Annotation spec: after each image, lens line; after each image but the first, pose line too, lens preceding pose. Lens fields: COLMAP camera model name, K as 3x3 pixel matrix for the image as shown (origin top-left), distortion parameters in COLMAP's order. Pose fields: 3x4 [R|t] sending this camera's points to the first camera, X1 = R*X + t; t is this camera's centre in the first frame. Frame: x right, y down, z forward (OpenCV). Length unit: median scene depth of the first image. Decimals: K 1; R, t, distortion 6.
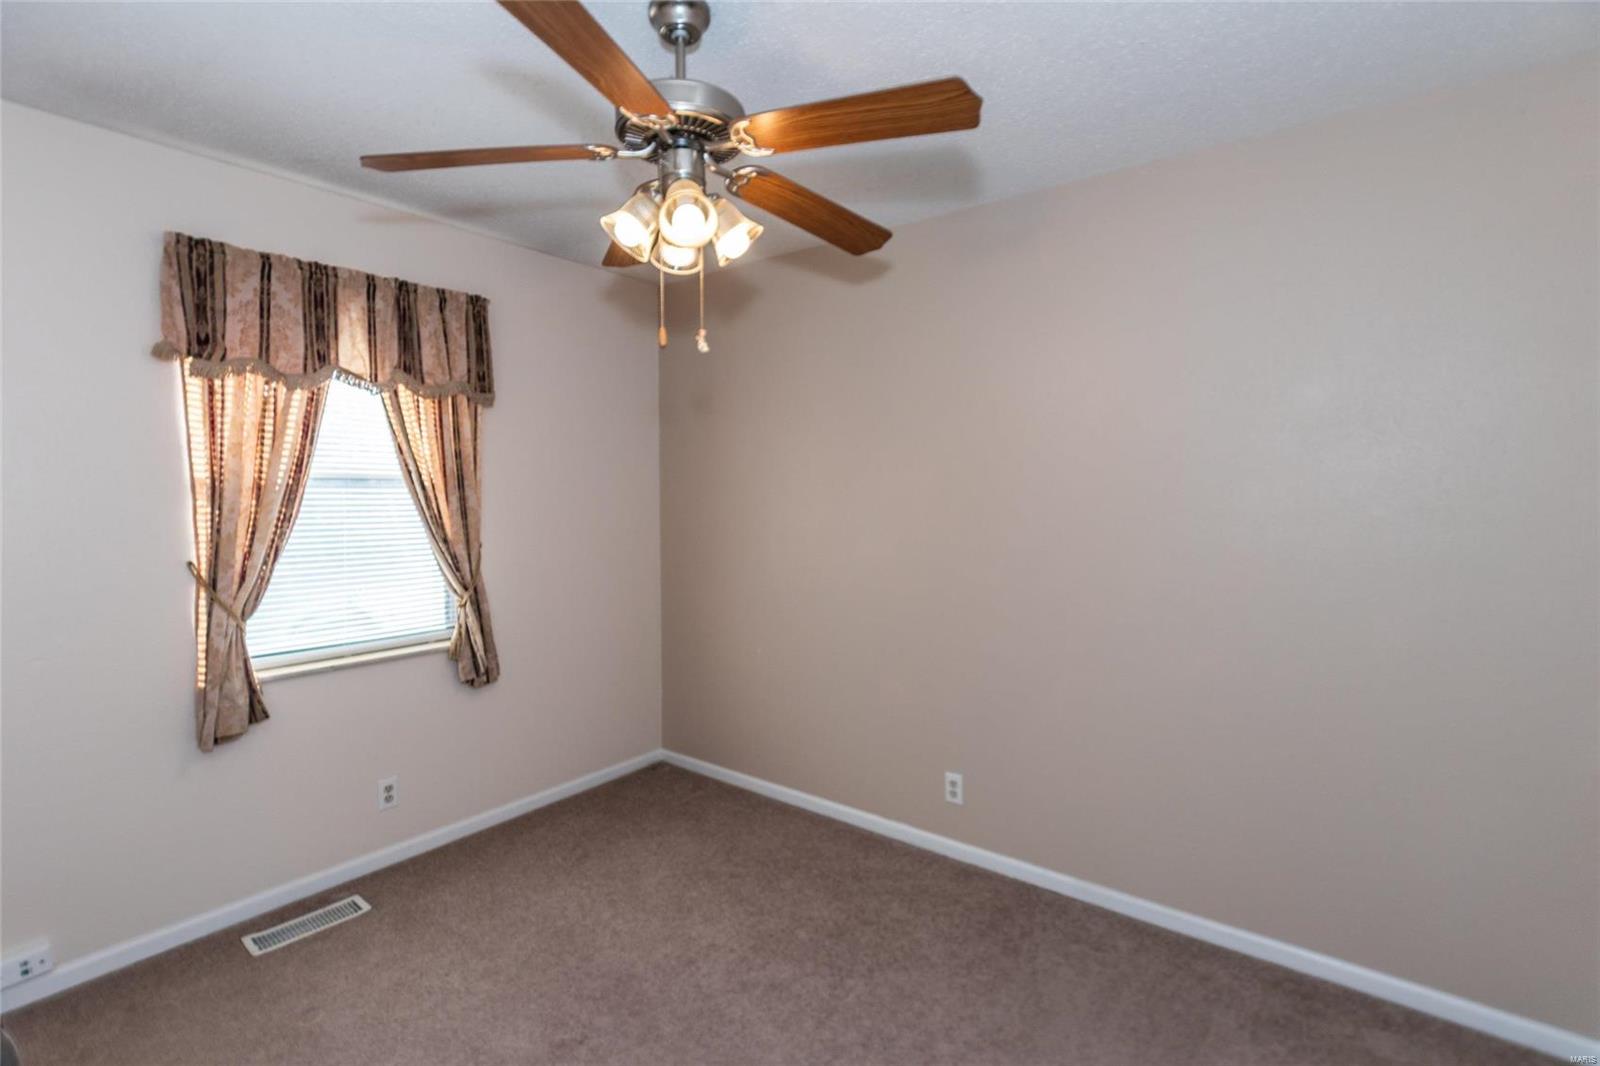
lens RADIAL K [[737.1, 0, 800.0], [0, 737.1, 533.0], [0, 0, 1]] dist [-0.001376, -0.000009]
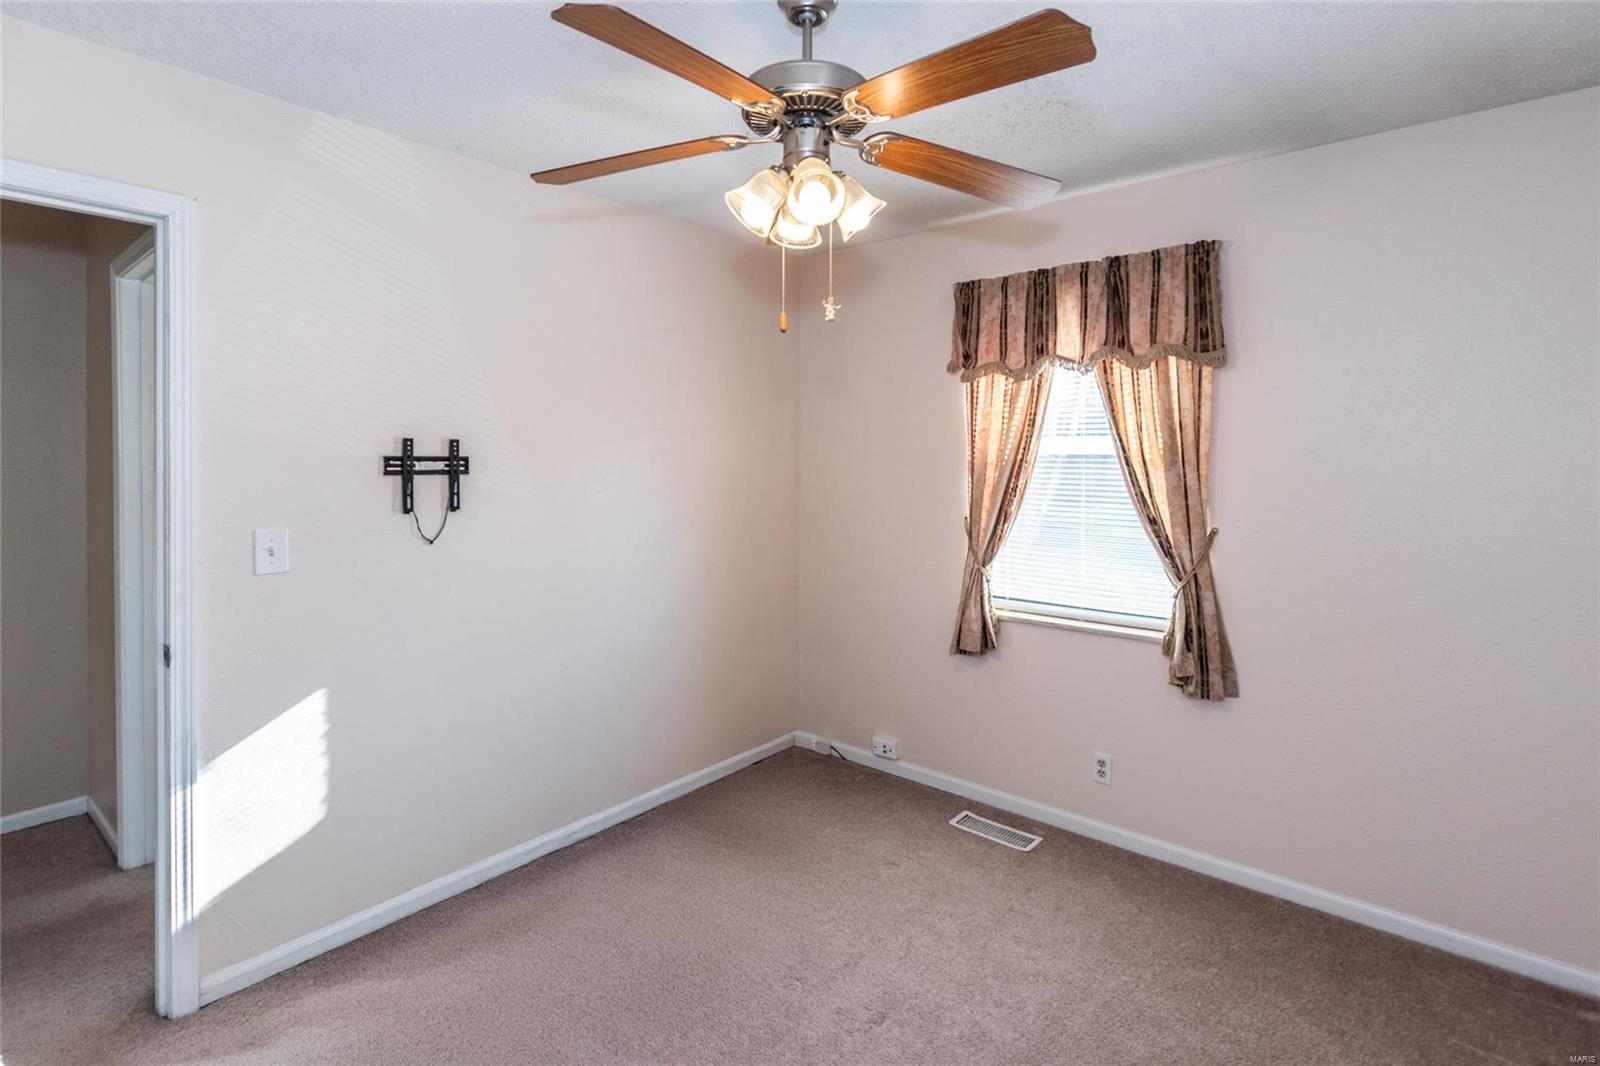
lens RADIAL K [[776.9, 0, 796.8], [0, 776.9, 463.6], [0, 0, 1]] dist [-0.000948, -0.000412]
pose [[-0.047093, 0.002107, -0.998888, 0.572234], [-0.060975, 0.998127, 0.004980, -0.043497], [0.997028, 0.061142, -0.046877, 0.678689]]
